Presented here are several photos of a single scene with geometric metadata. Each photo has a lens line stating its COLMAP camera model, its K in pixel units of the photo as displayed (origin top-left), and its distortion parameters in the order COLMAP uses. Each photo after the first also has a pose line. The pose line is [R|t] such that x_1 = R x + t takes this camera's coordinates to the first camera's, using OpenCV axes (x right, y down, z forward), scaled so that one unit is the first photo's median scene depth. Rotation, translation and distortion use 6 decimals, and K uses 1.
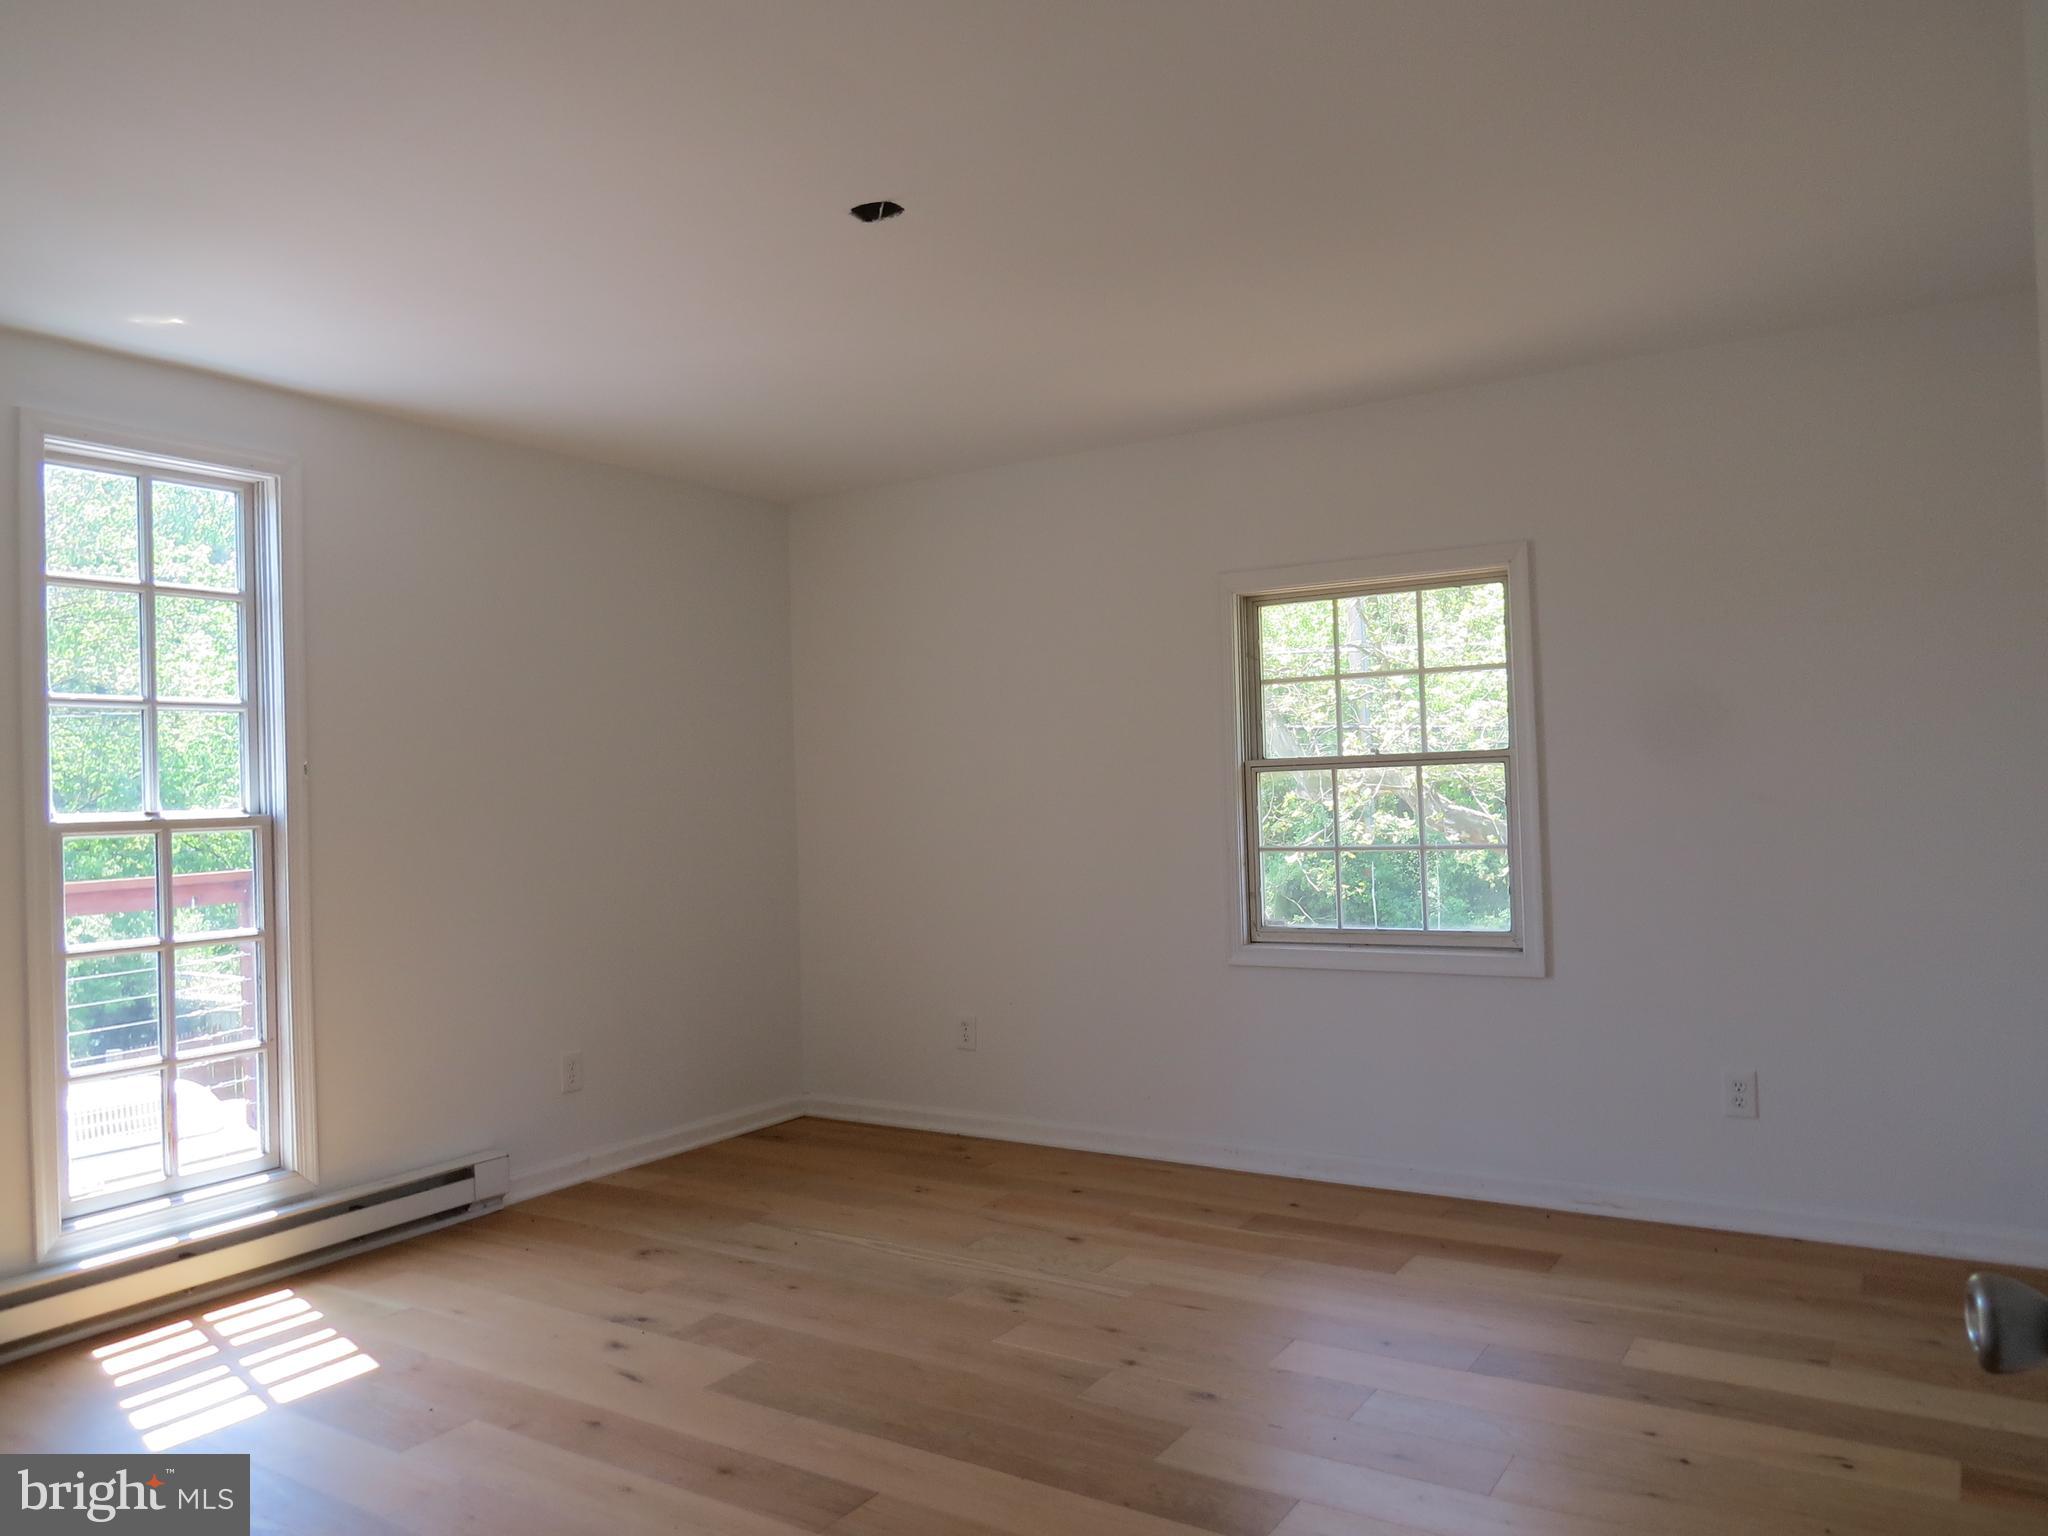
lens RADIAL K [[1452.5, 0, 1020.8], [0, 1452.5, 762.4], [0, 0, 1]] dist [-0.010684, -0.003236]
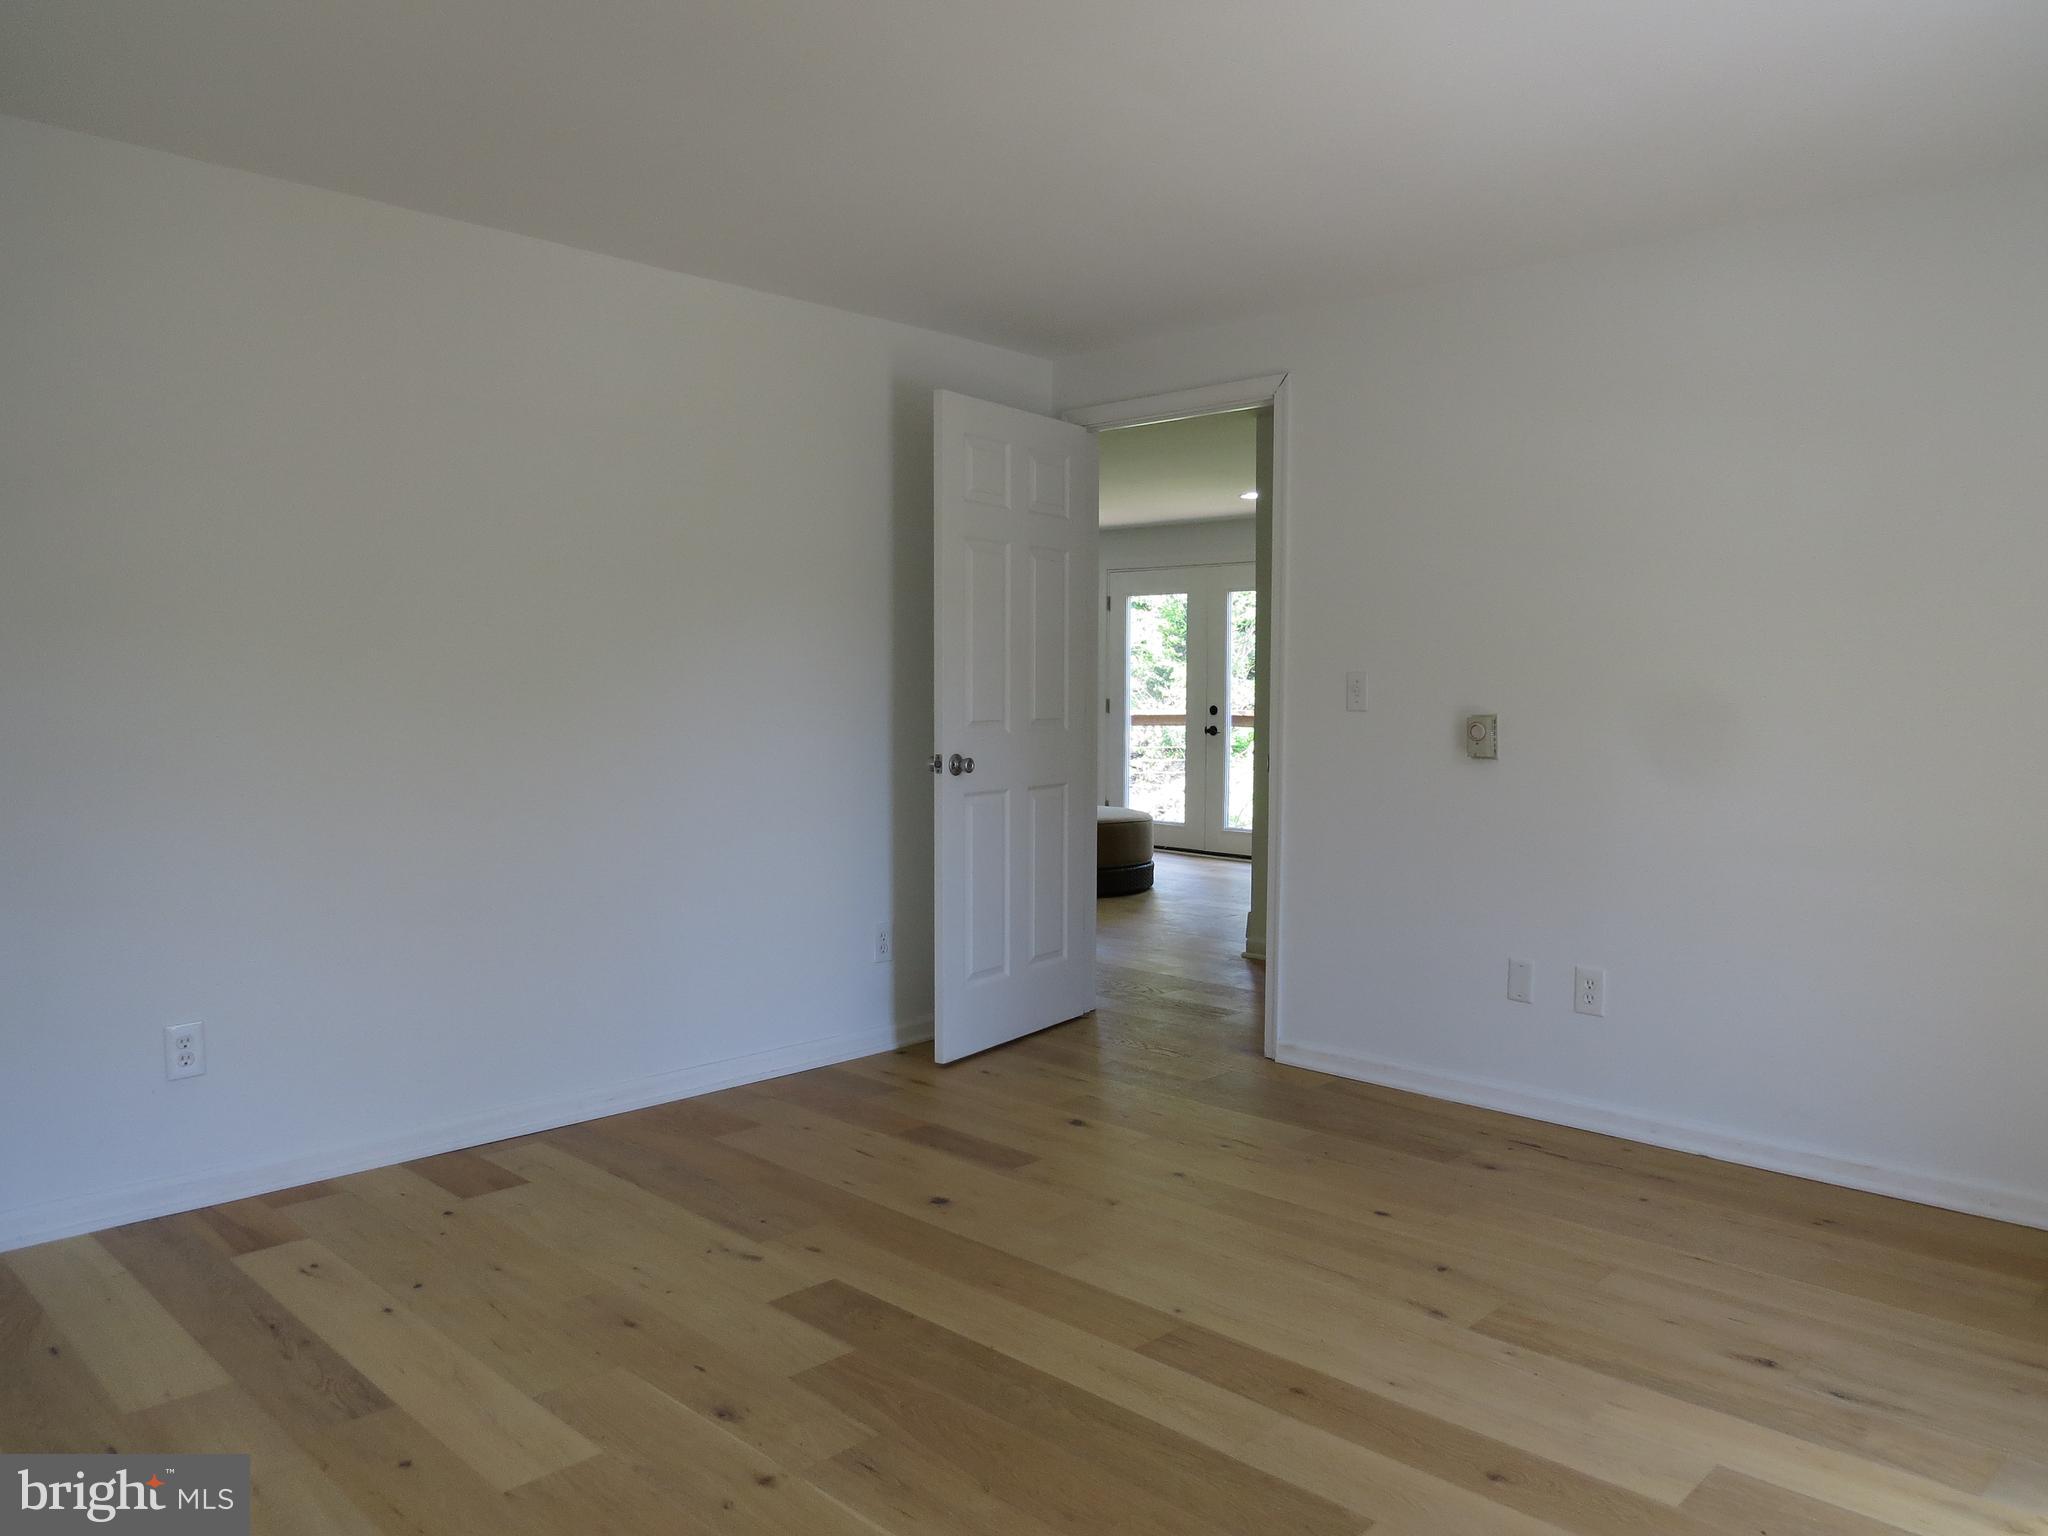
lens RADIAL K [[1452.5, 0, 1020.8], [0, 1452.5, 762.4], [0, 0, 1]] dist [-0.010684, -0.003236]
pose [[-0.978389, 0.017739, 0.206008, -0.165670], [0.025396, 0.999079, 0.034583, 0.036703], [-0.205205, 0.039067, -0.977939, 1.388530]]
